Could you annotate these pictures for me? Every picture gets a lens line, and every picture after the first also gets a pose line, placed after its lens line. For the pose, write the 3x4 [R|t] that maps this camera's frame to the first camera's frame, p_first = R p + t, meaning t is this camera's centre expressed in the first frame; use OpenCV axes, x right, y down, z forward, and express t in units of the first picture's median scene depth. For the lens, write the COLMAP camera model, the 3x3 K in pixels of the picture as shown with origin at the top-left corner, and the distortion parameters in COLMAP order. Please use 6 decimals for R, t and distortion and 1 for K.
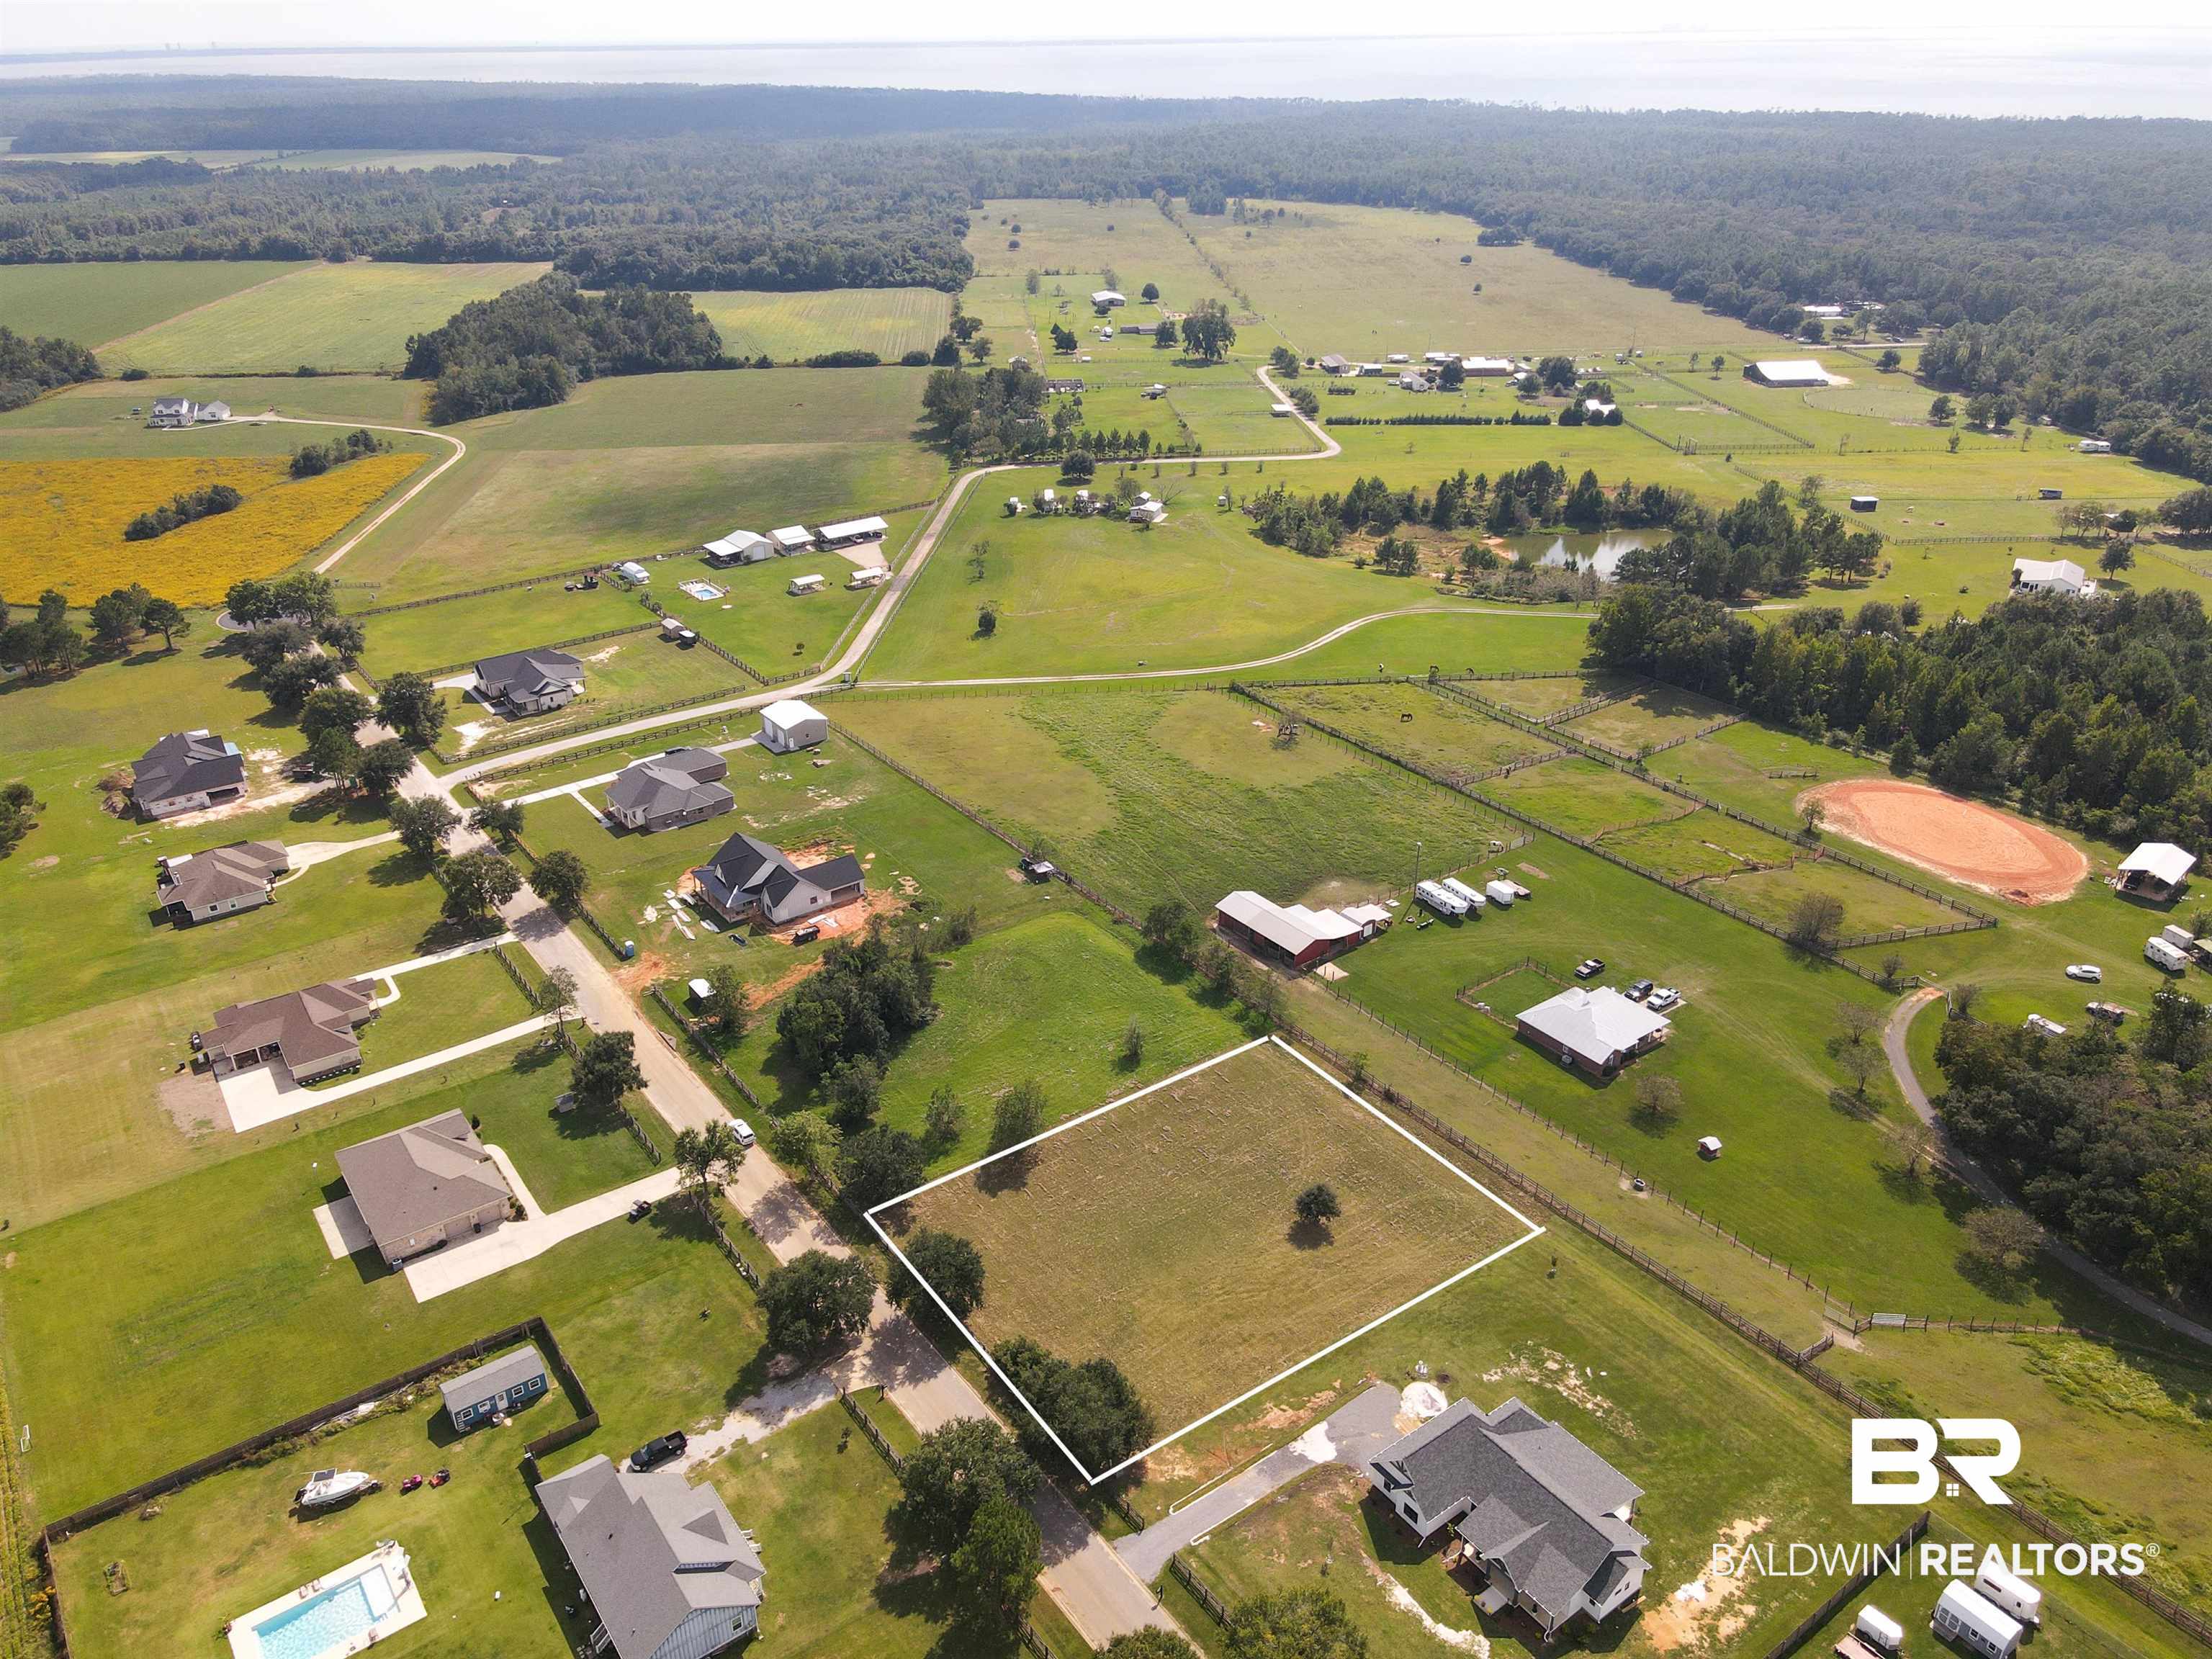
lens RADIAL K [[1624.6, 0, 1100.4], [0, 1624.6, 828.3], [0, 0, 1]] dist [-0.002407, 0.035327]
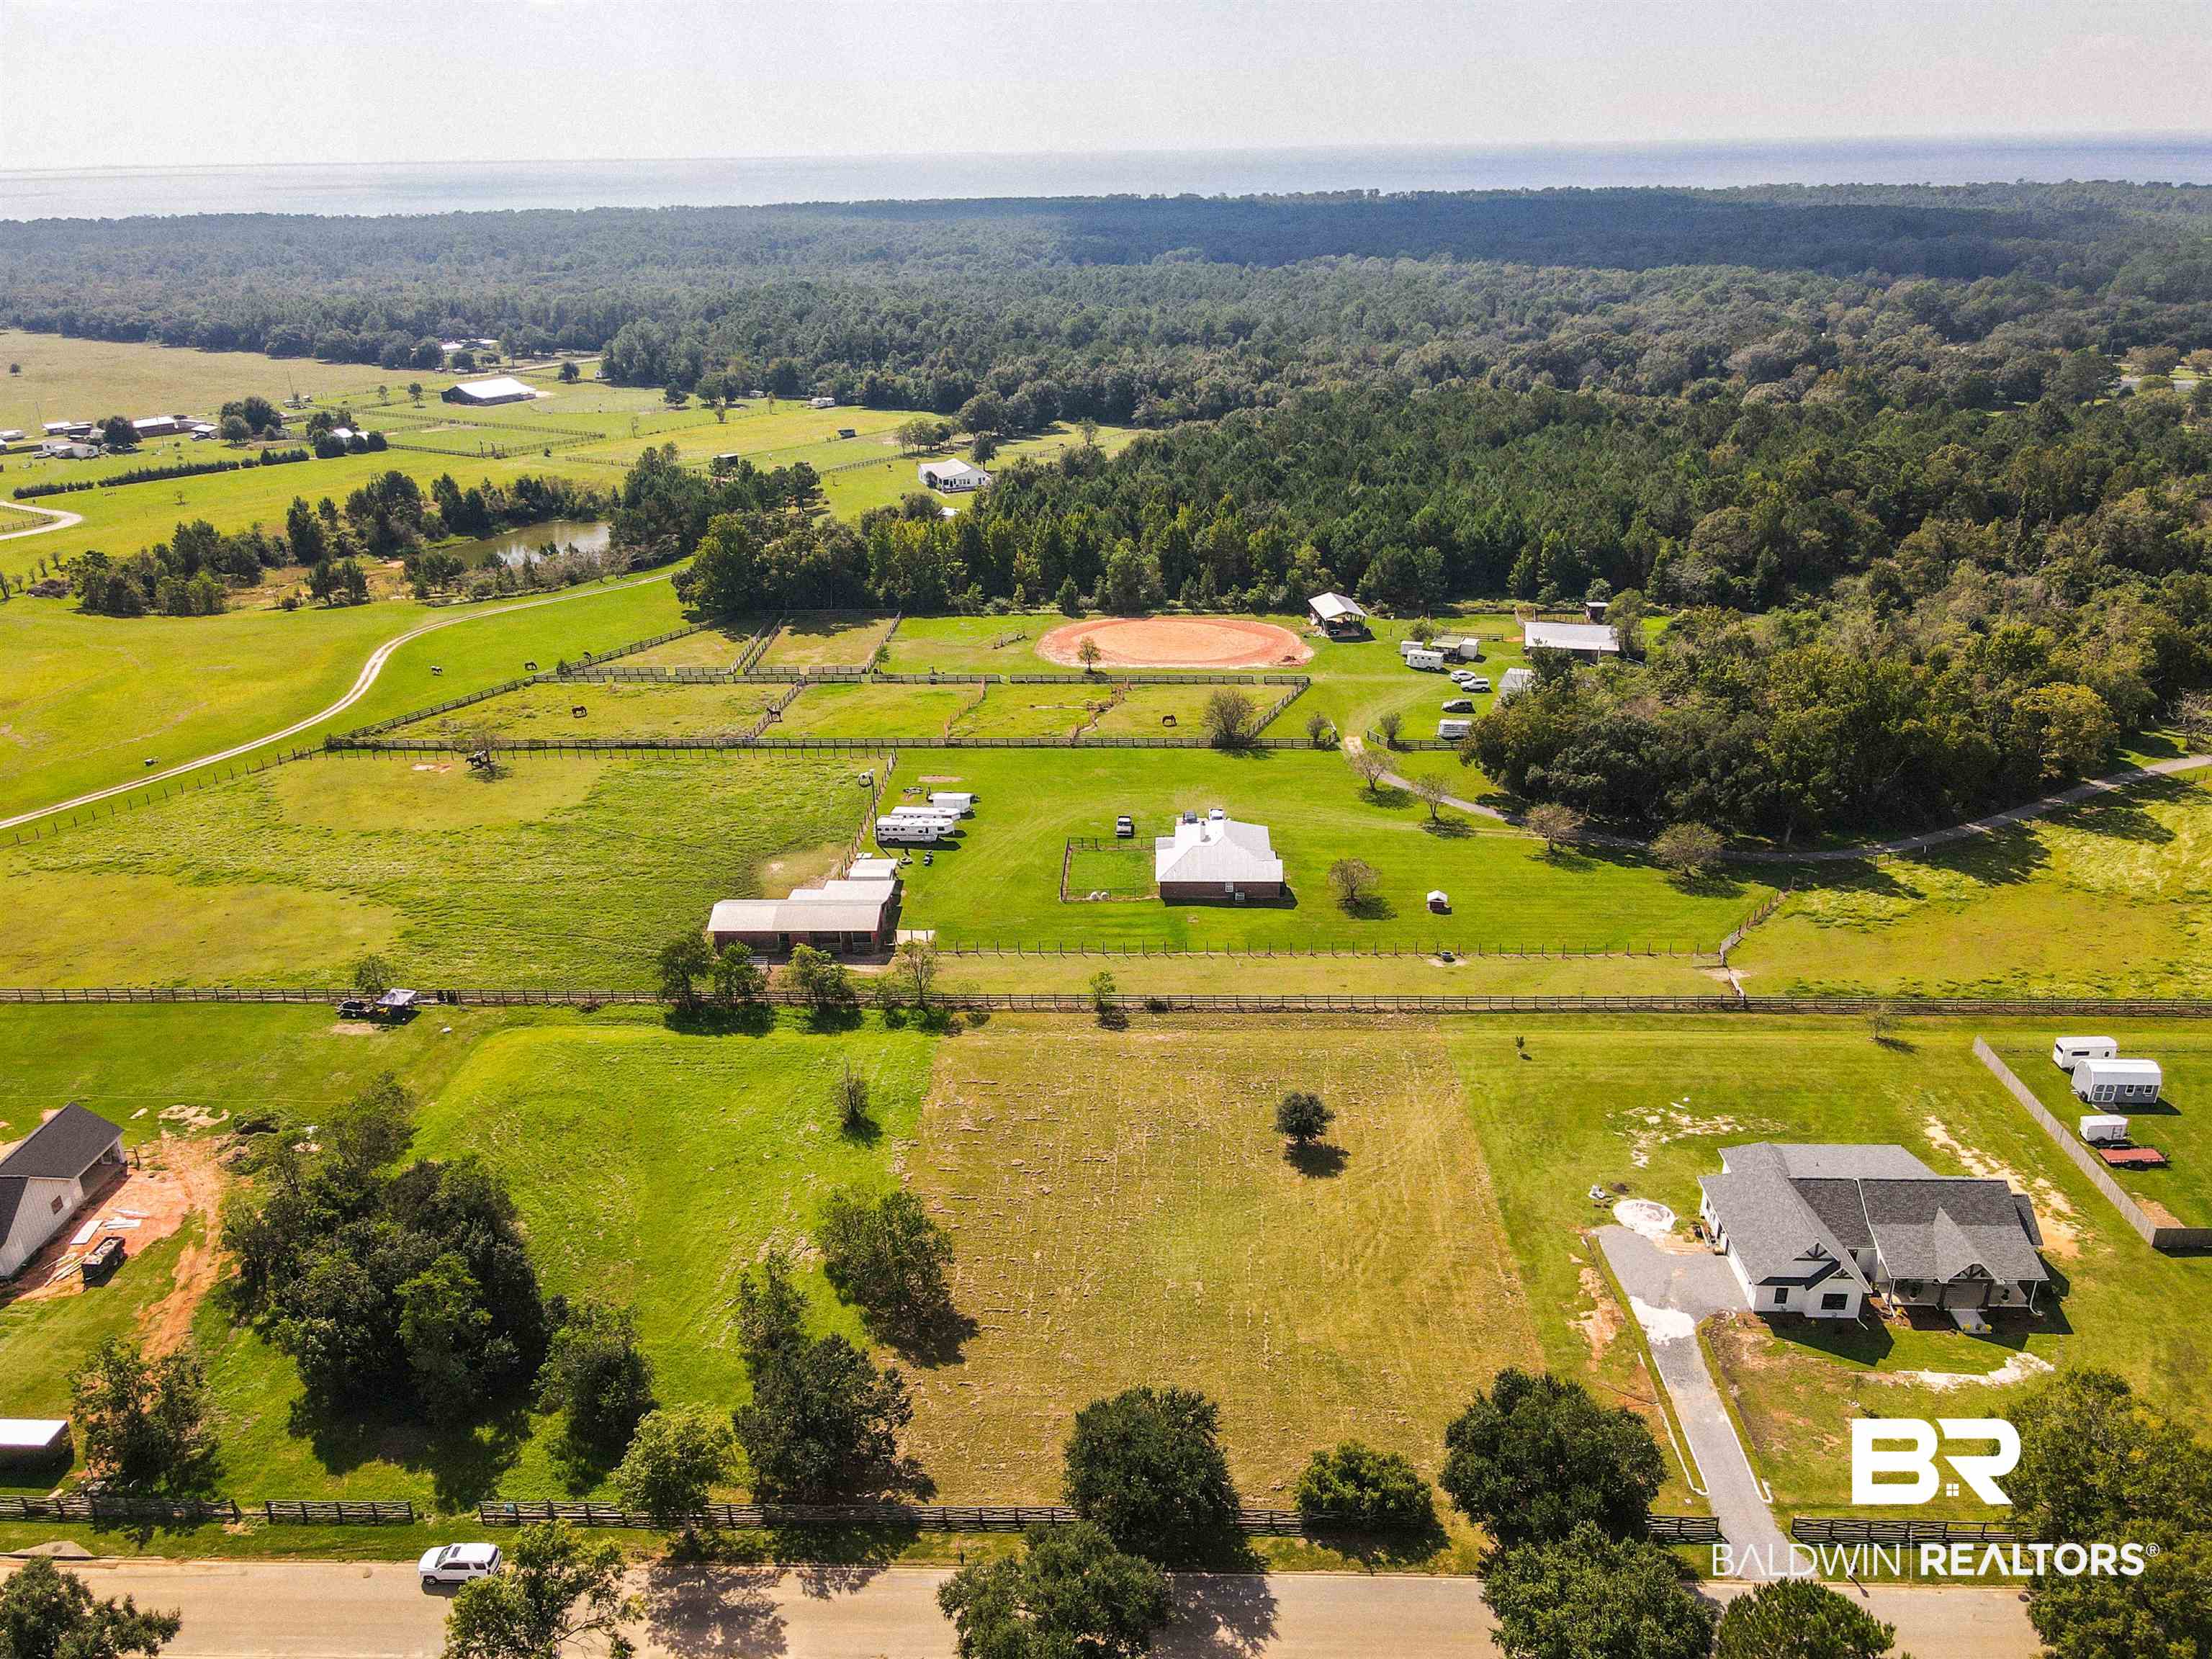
lens RADIAL K [[1624.6, 0, 1100.4], [0, 1624.6, 828.3], [0, 0, 1]] dist [-0.002407, 0.035327]
pose [[0.617649, -0.306380, 0.724321, -0.249666], [0.359126, 0.929242, 0.086822, 0.005528], [-0.699670, 0.206497, 0.683974, 0.311638]]
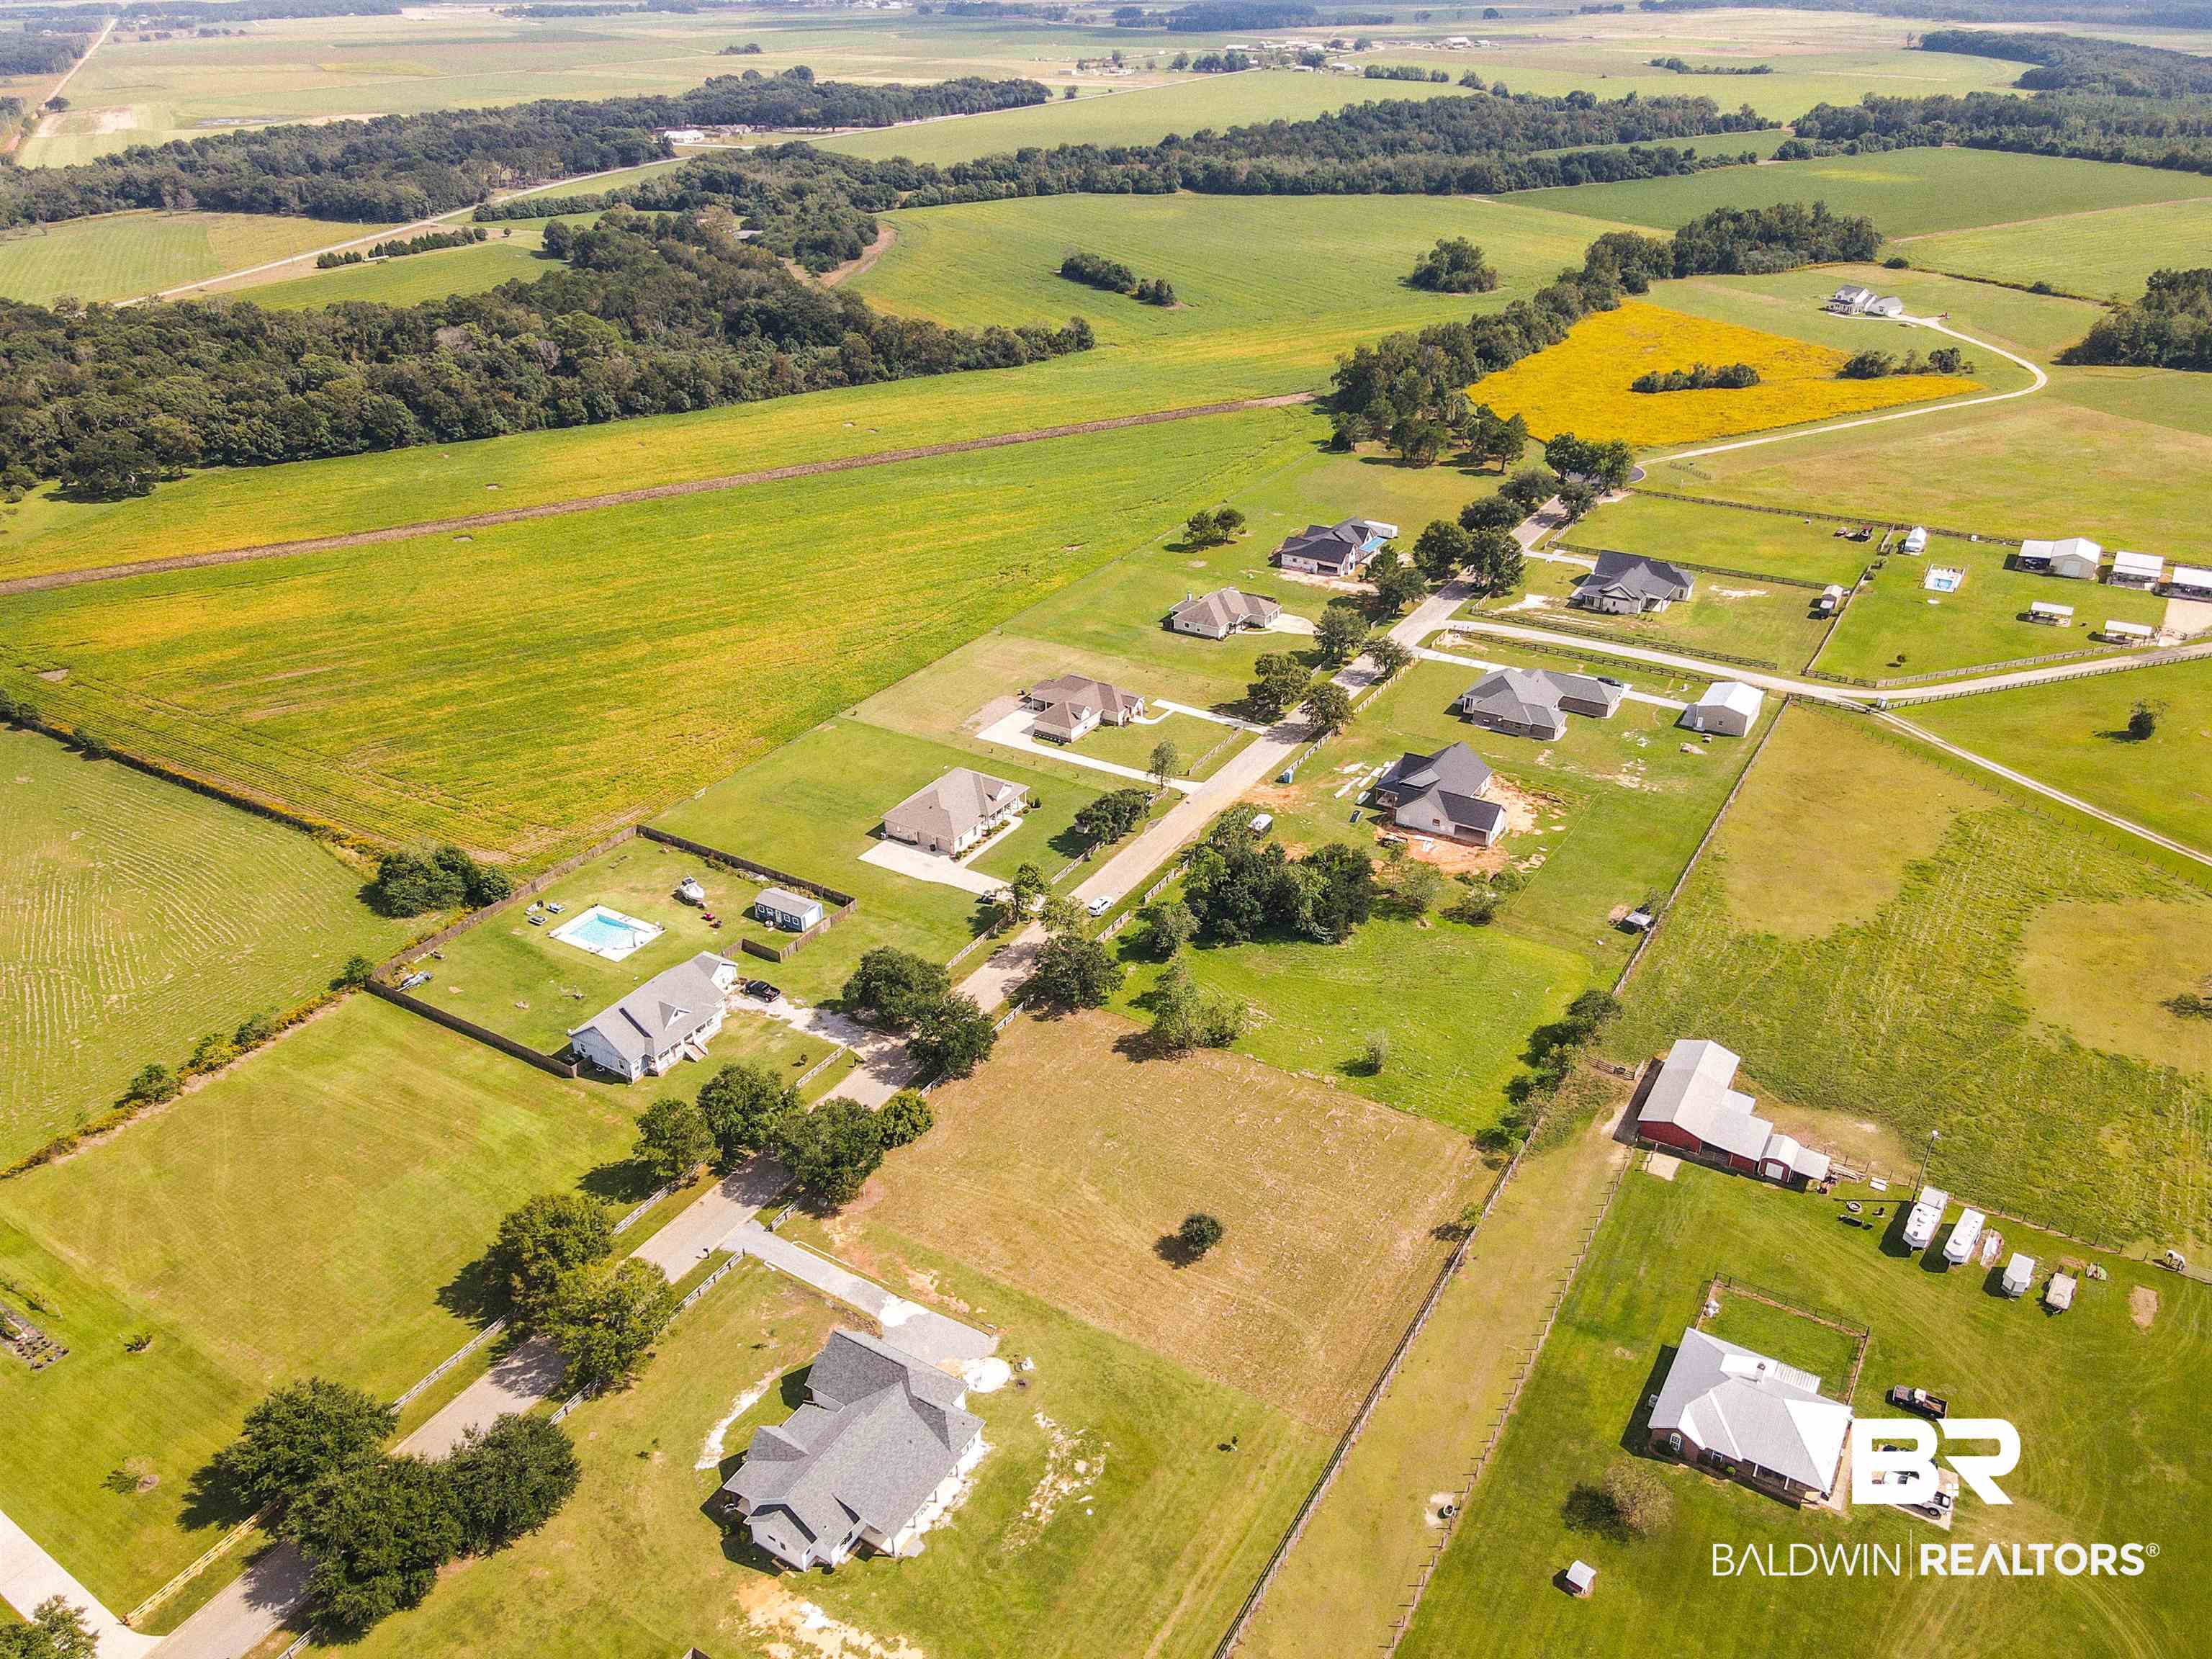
lens RADIAL K [[1622.4, 0, 1099.9], [0, 1622.4, 824.7], [0, 0, 1]] dist [0.005161, 0.015310]
pose [[0.378385, 0.446952, -0.810591, 0.455283], [-0.400476, 0.868548, 0.291966, -0.133720], [0.834532, 0.214147, 0.507639, 0.248585]]
